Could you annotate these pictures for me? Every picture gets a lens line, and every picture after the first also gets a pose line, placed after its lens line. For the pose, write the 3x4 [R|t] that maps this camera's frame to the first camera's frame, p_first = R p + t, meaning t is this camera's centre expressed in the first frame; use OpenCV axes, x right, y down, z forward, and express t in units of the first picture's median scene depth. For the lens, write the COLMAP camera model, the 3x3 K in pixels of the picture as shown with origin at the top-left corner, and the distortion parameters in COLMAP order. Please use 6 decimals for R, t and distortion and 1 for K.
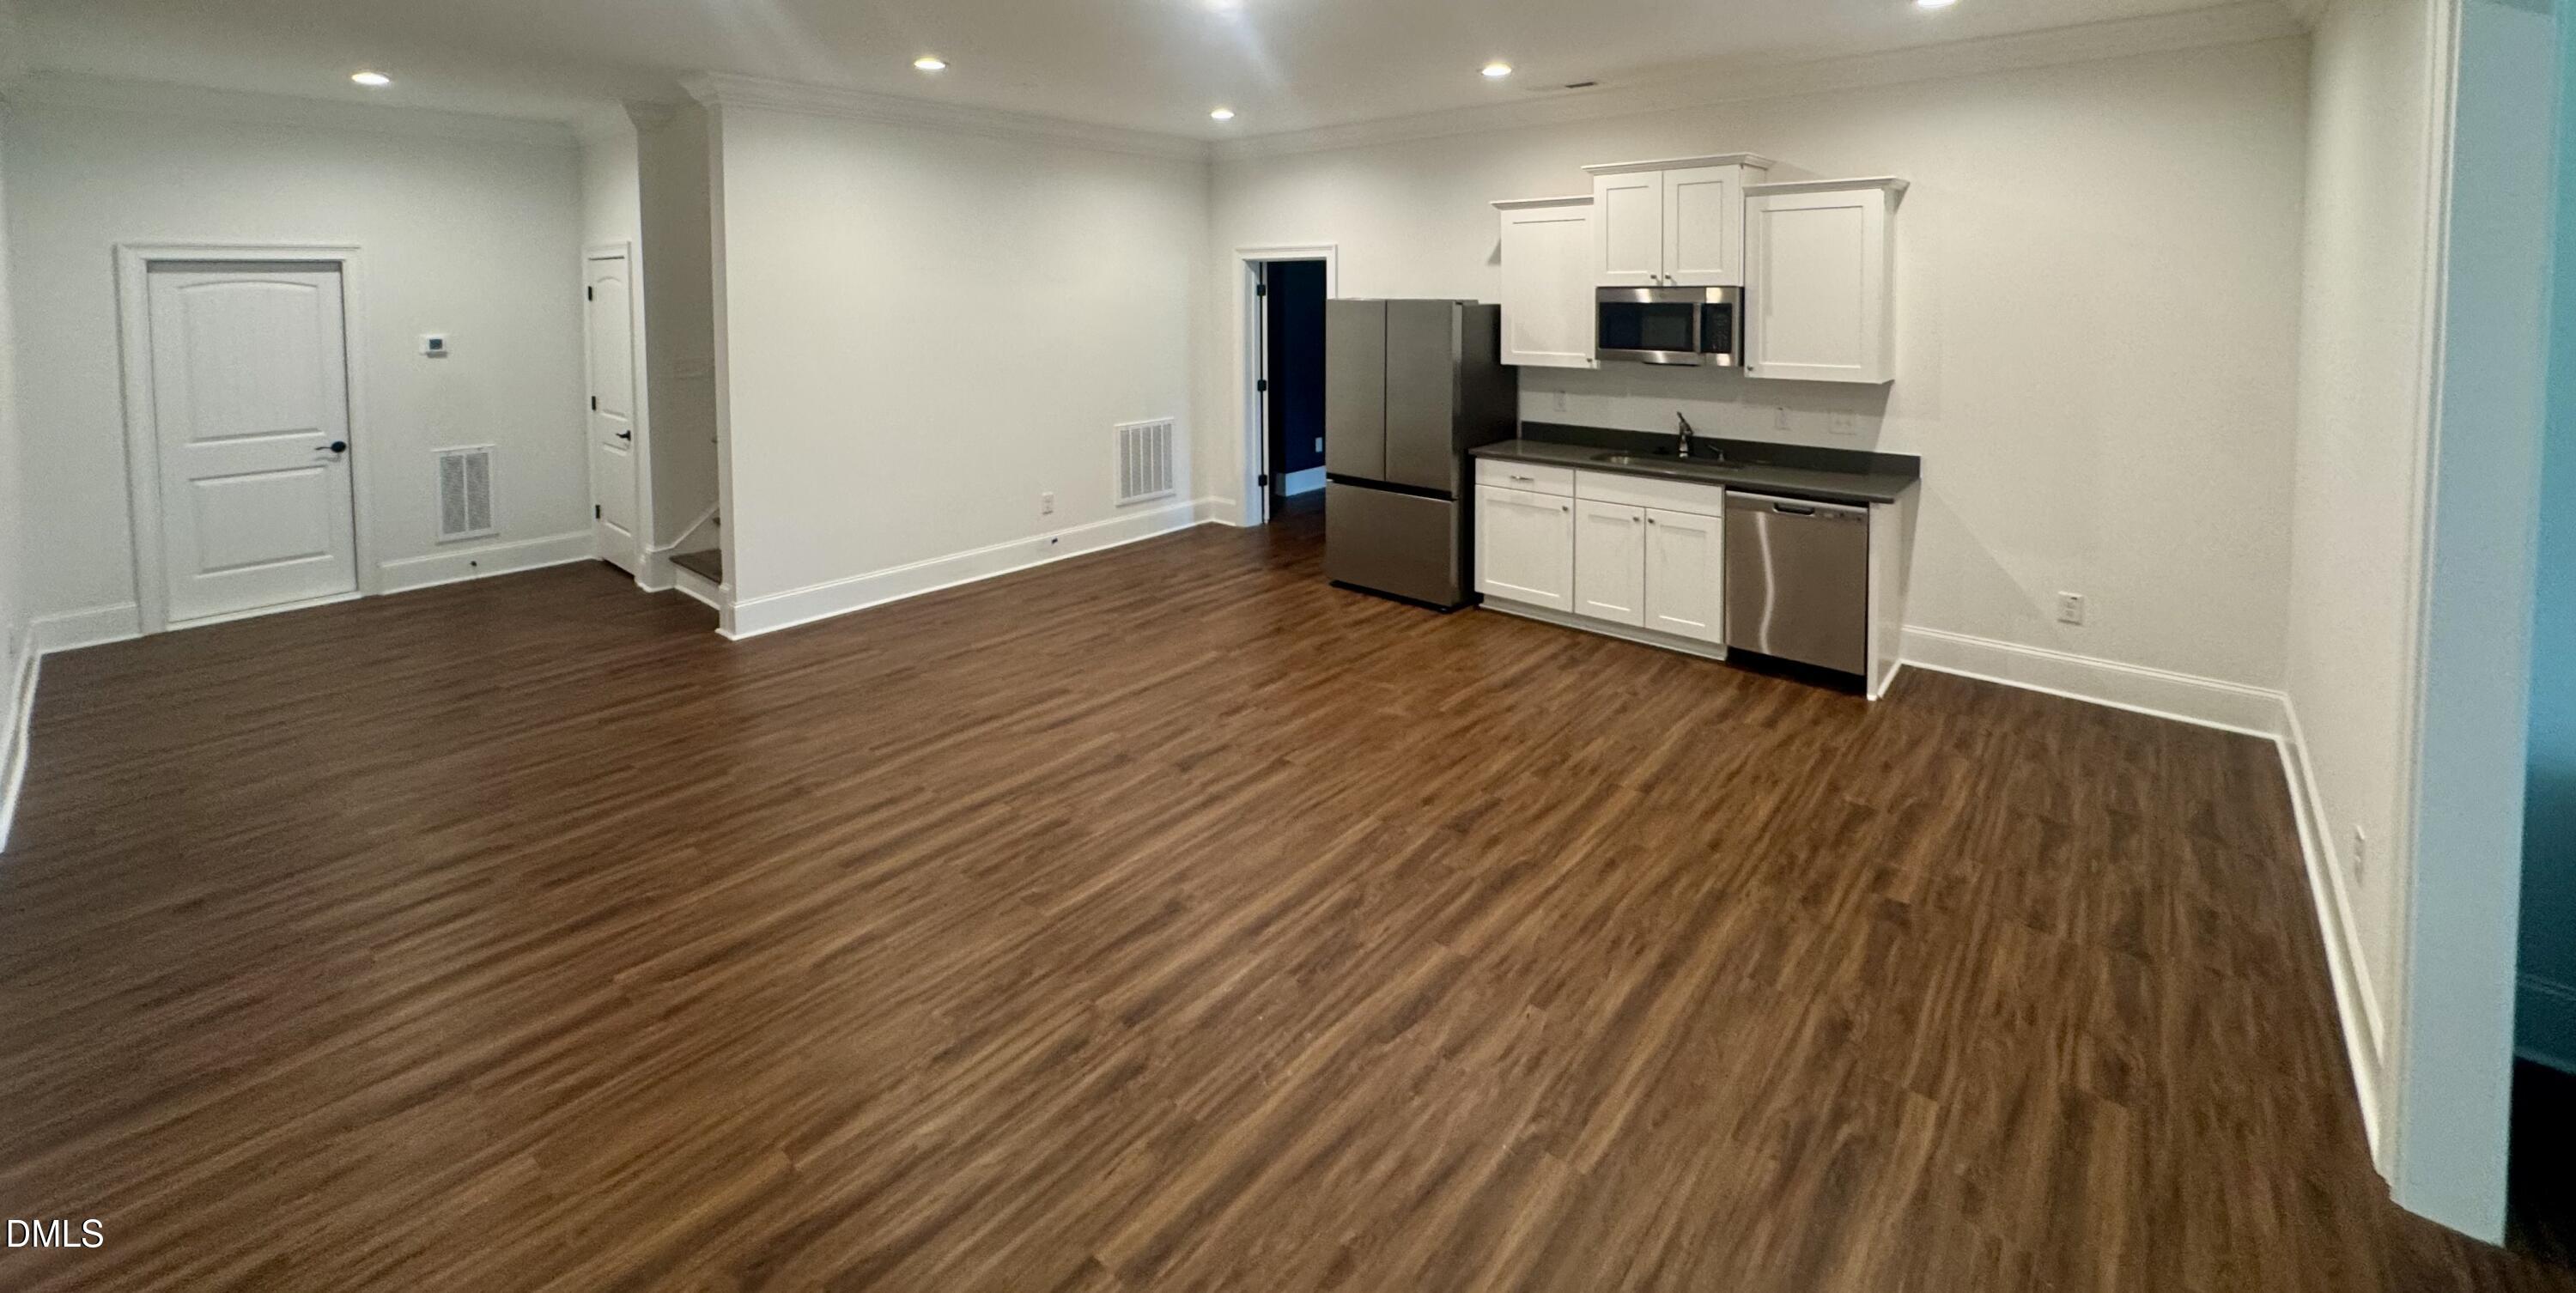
lens RADIAL K [[985.8, 0, 1289.0], [0, 985.8, 647.0], [0, 0, 1]] dist [0.000130, 0.000042]
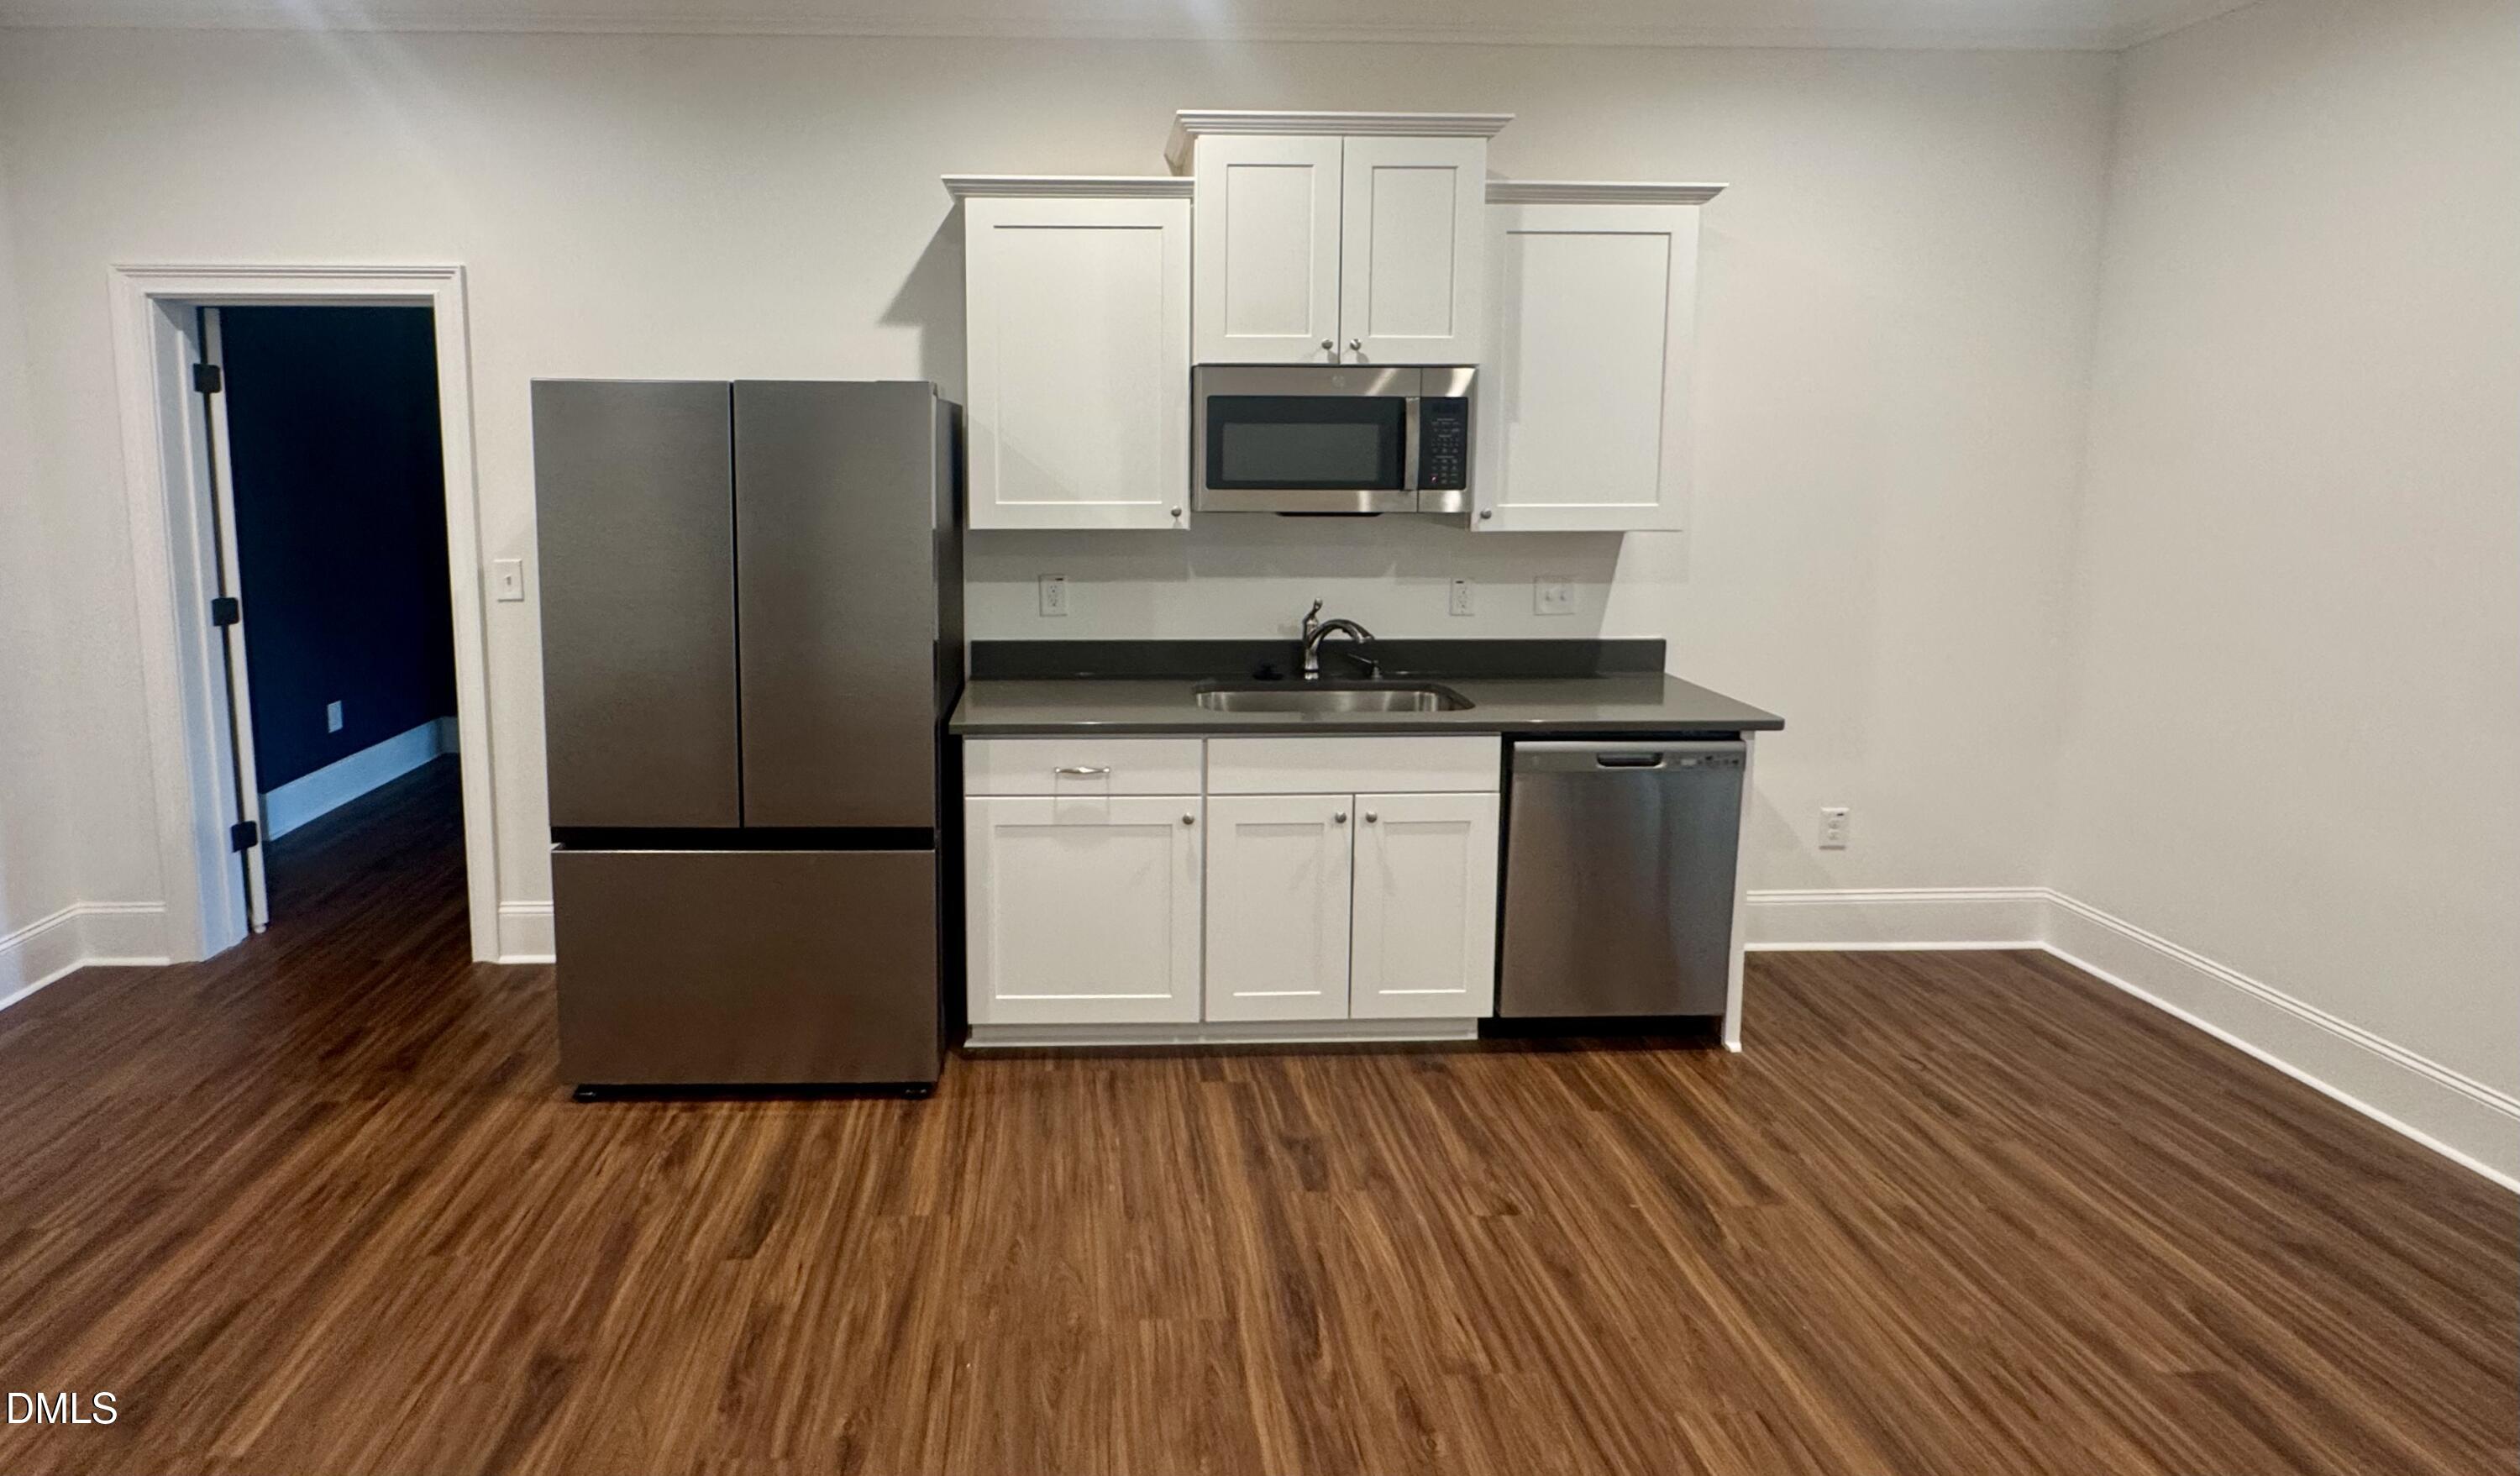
lens RADIAL K [[1127.9, 0, 1113.8], [0, 1127.9, 639.0], [0, 0, 1]] dist [-0.004354, -0.000060]
pose [[0.739093, -0.102793, 0.665714, -0.092664], [0.225546, 0.969006, -0.100782, -0.178988], [-0.634721, 0.224636, 0.739370, 0.614279]]
